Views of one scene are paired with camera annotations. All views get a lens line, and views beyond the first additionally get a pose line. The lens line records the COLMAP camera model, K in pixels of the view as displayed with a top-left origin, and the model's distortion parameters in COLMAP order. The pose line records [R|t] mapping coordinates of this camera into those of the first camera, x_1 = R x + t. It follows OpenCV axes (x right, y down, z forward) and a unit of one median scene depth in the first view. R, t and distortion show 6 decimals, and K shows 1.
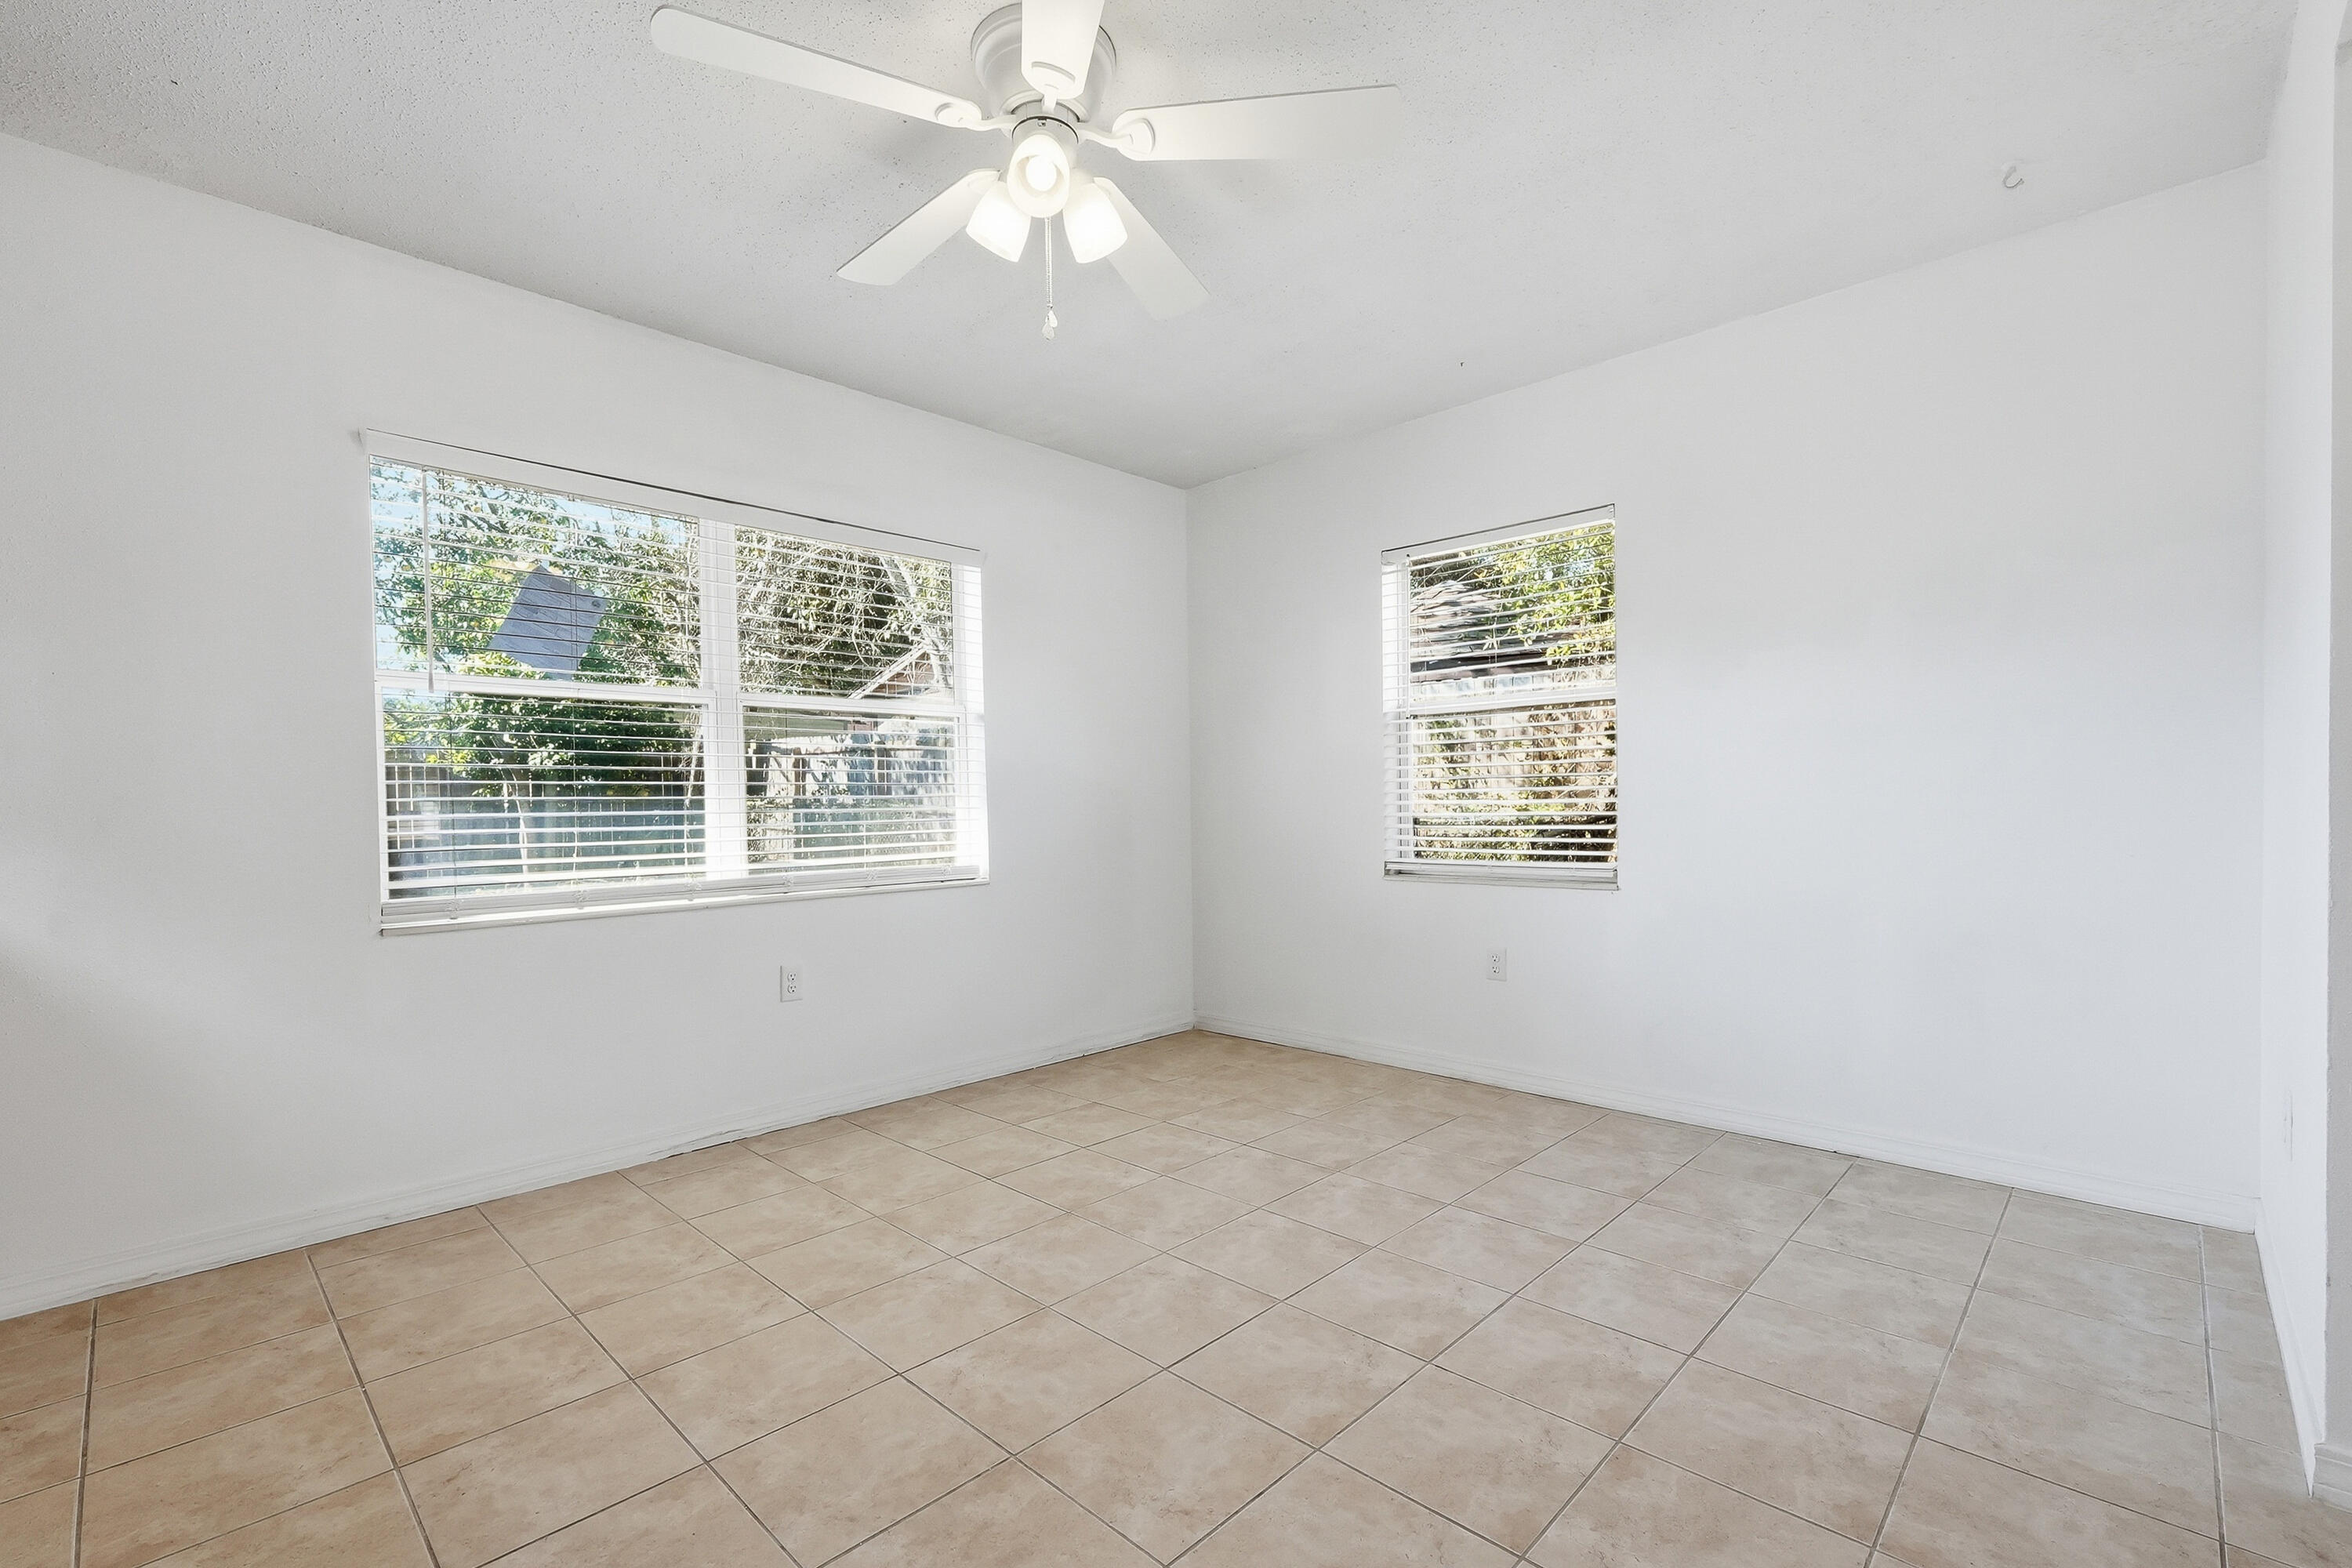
lens RADIAL K [[1006.2, 0, 1188.8], [0, 1006.2, 821.1], [0, 0, 1]] dist [-0.008011, 0.005184]
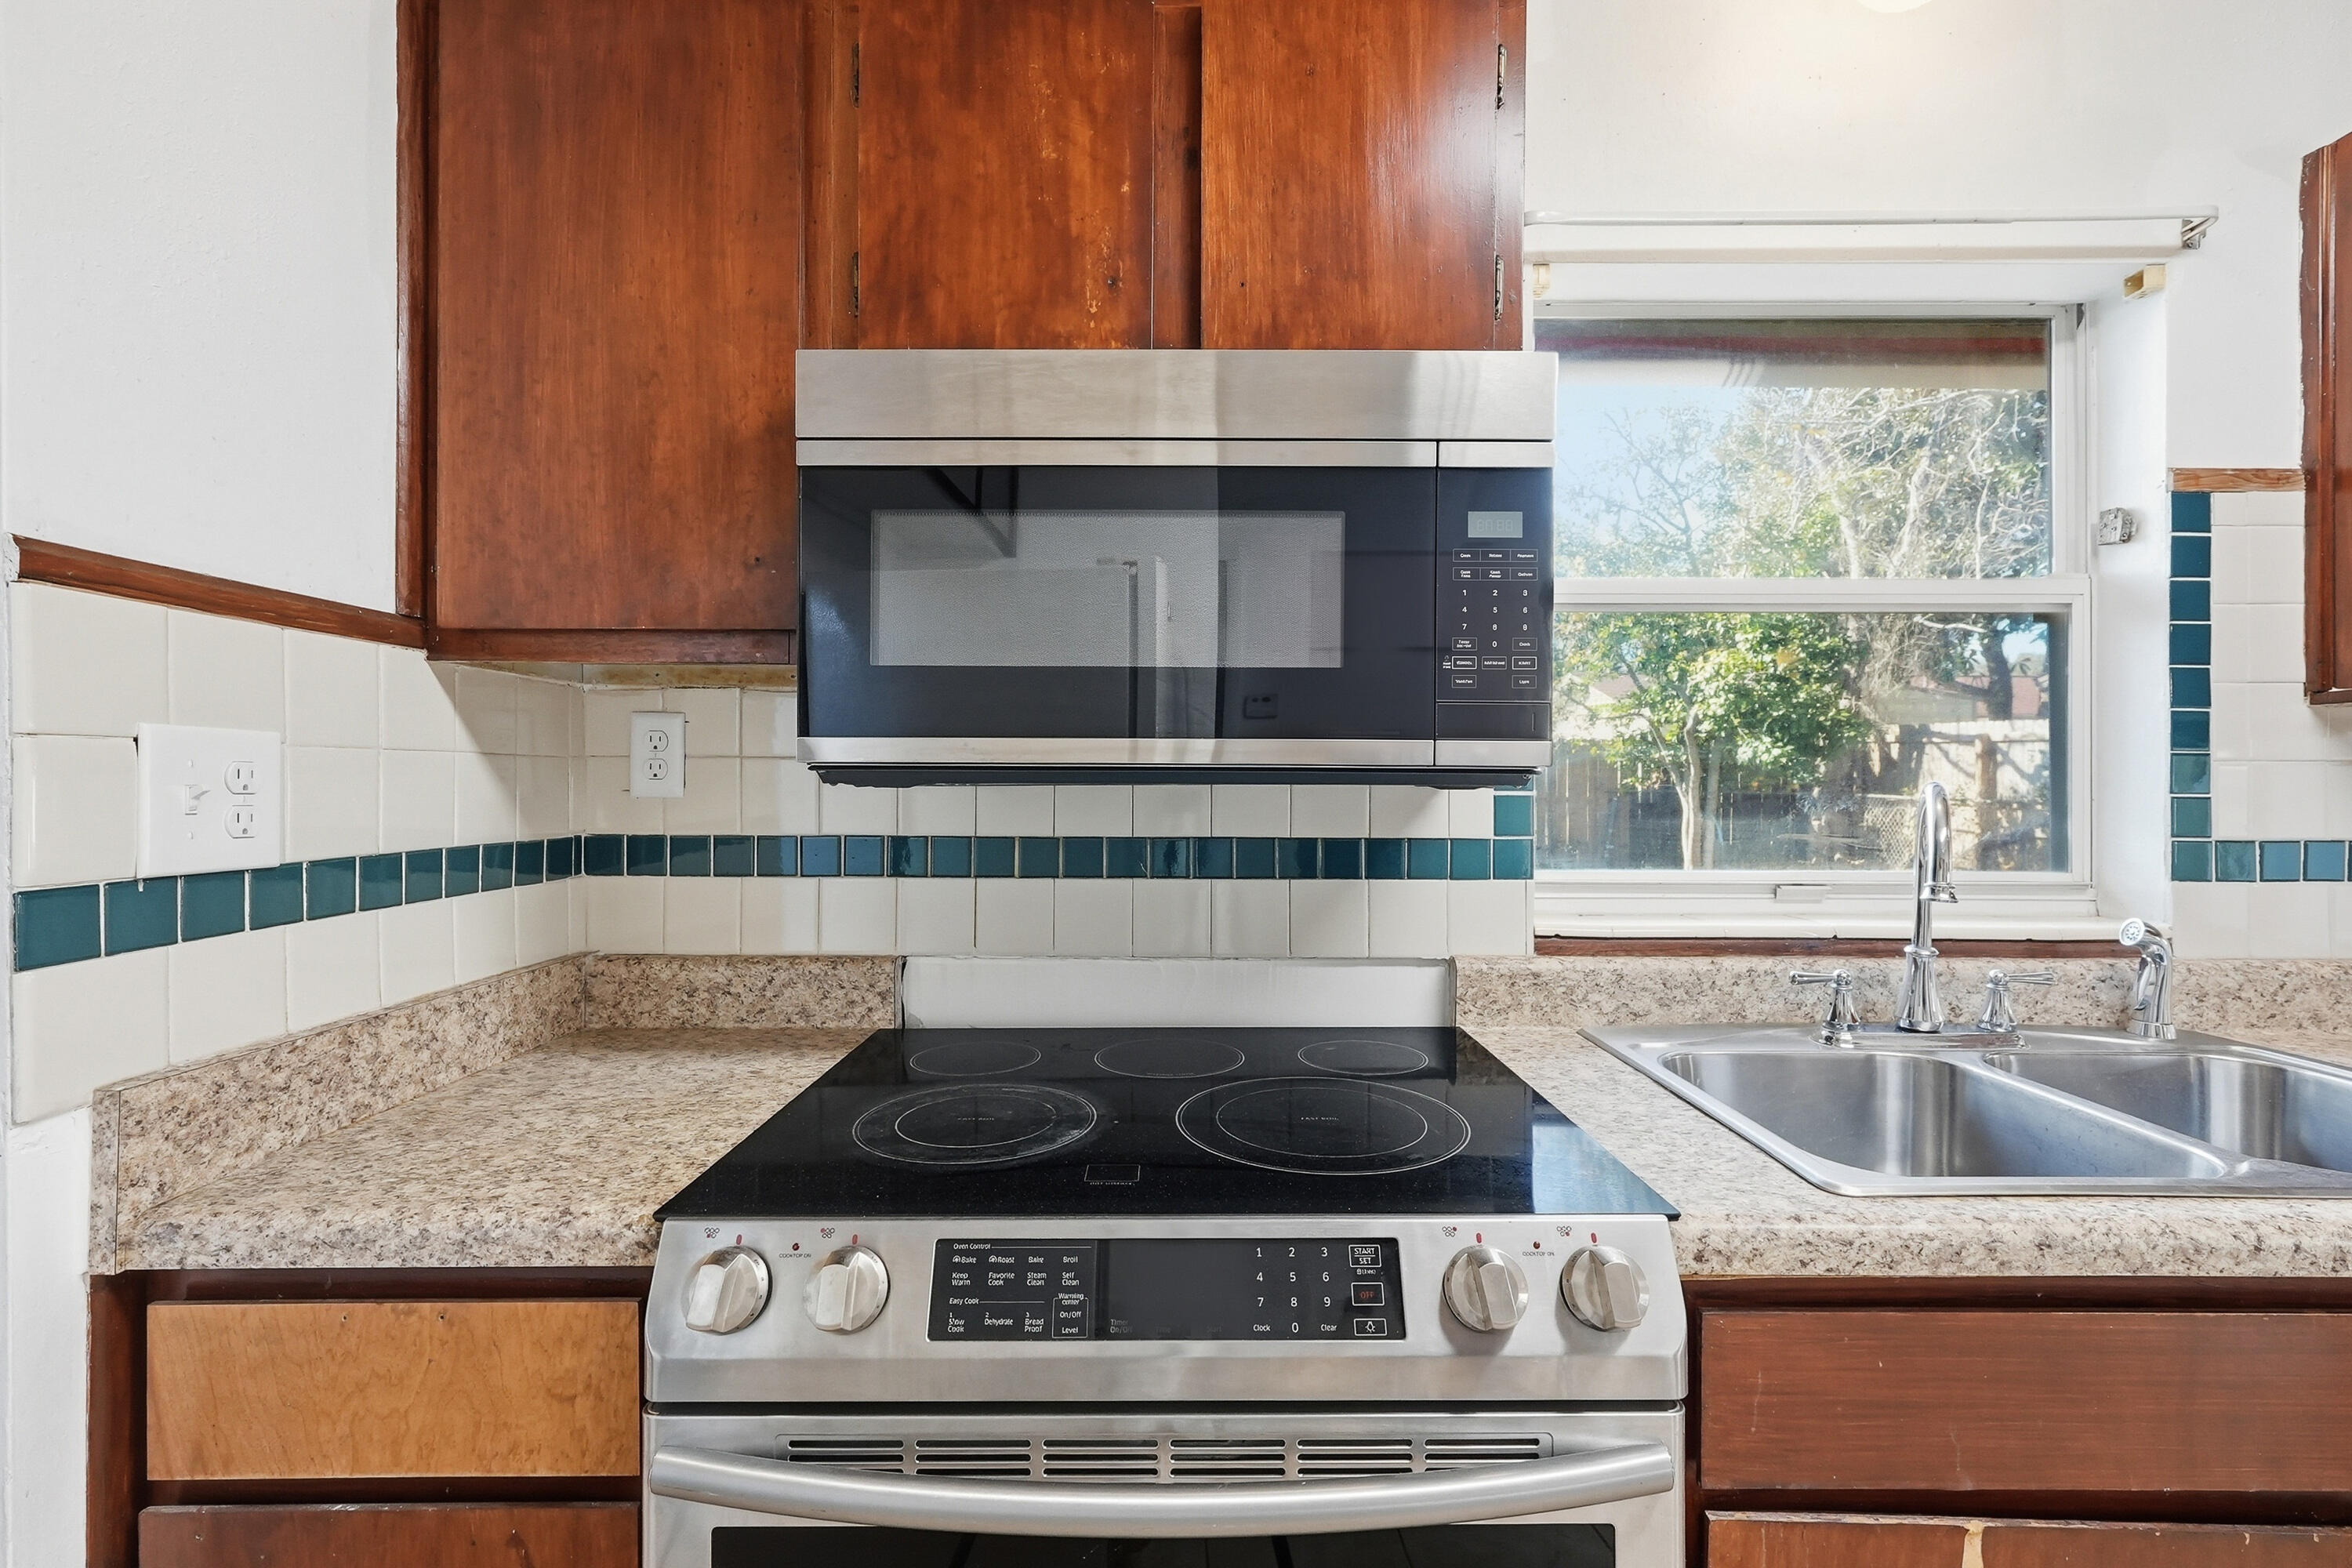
lens RADIAL K [[1015.0, 0, 1182.7], [0, 1015.0, 780.9], [0, 0, 1]] dist [-0.006116, 0.004114]
pose [[0.697288, 0.020974, -0.716484, -1.198774], [-0.032260, 0.999477, -0.002137, -0.055442], [0.716064, 0.024604, 0.697600, -0.300344]]
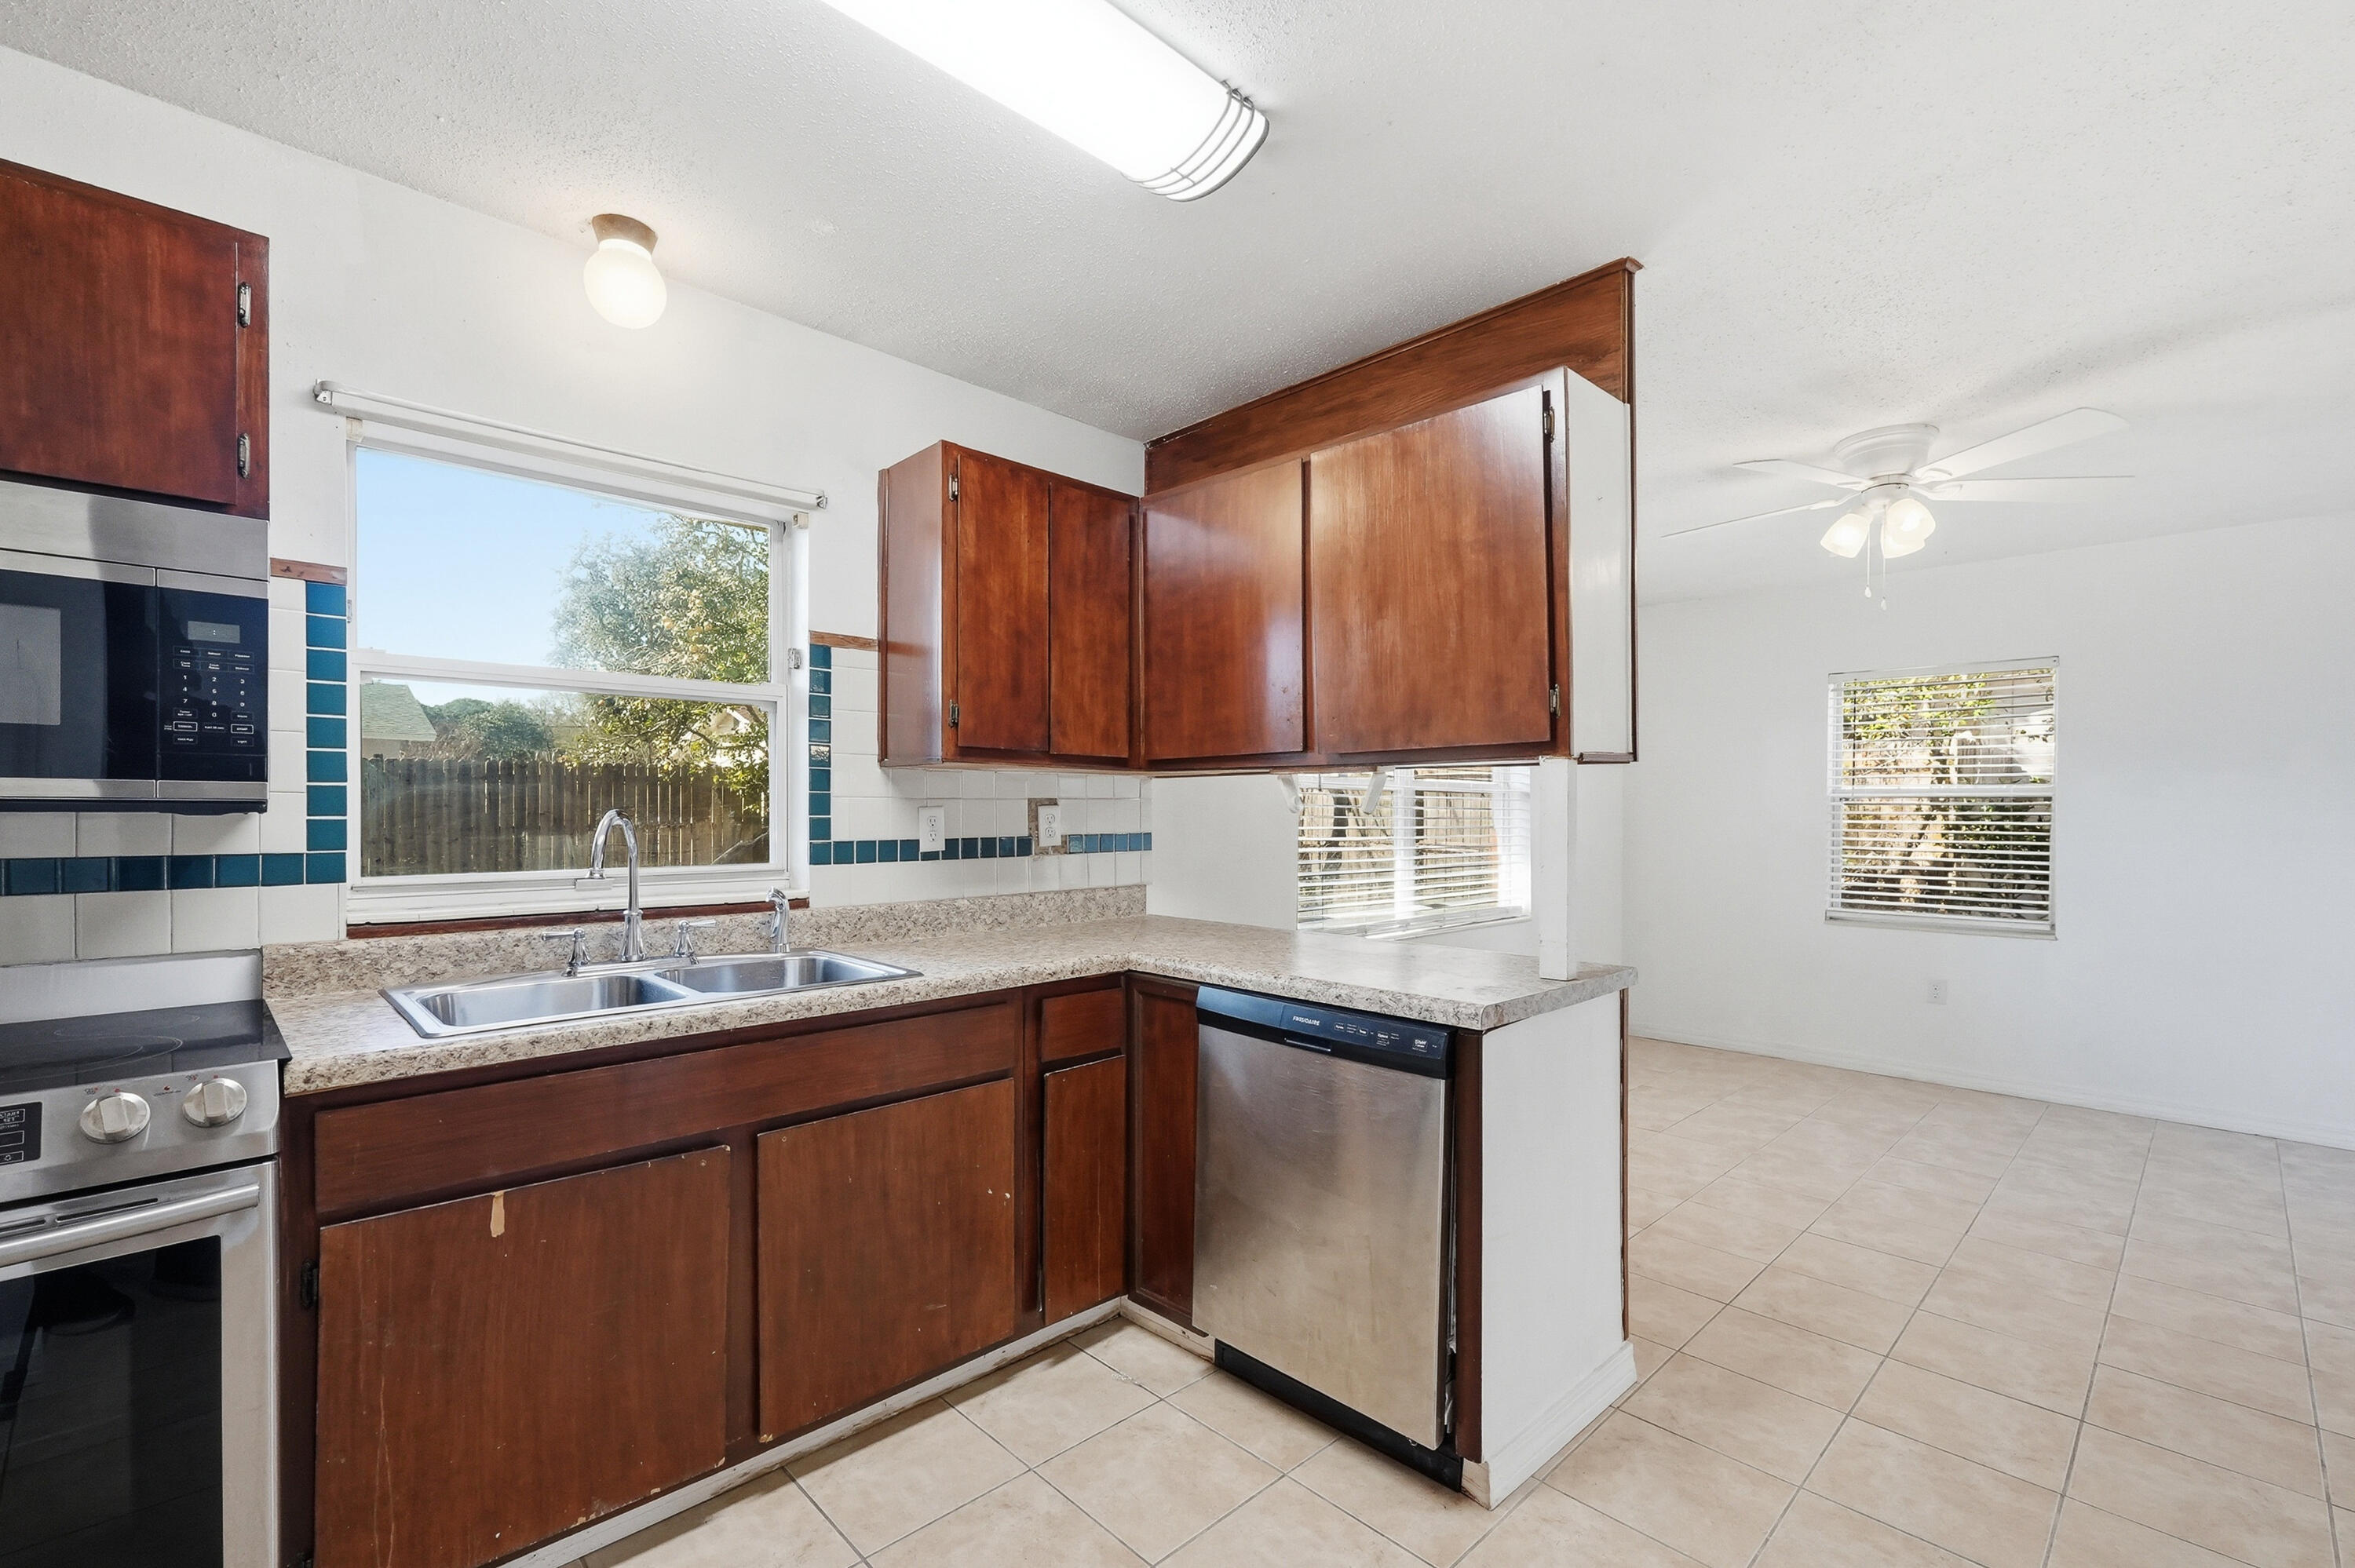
lens RADIAL K [[1016.2, 0, 1172.8], [0, 1016.2, 817.9], [0, 0, 1]] dist [-0.006116, 0.004114]
pose [[0.999292, 0.022059, -0.030482, -0.864063], [-0.022497, 0.999648, -0.014085, -0.058750], [0.030160, 0.014761, 0.999436, -0.480880]]
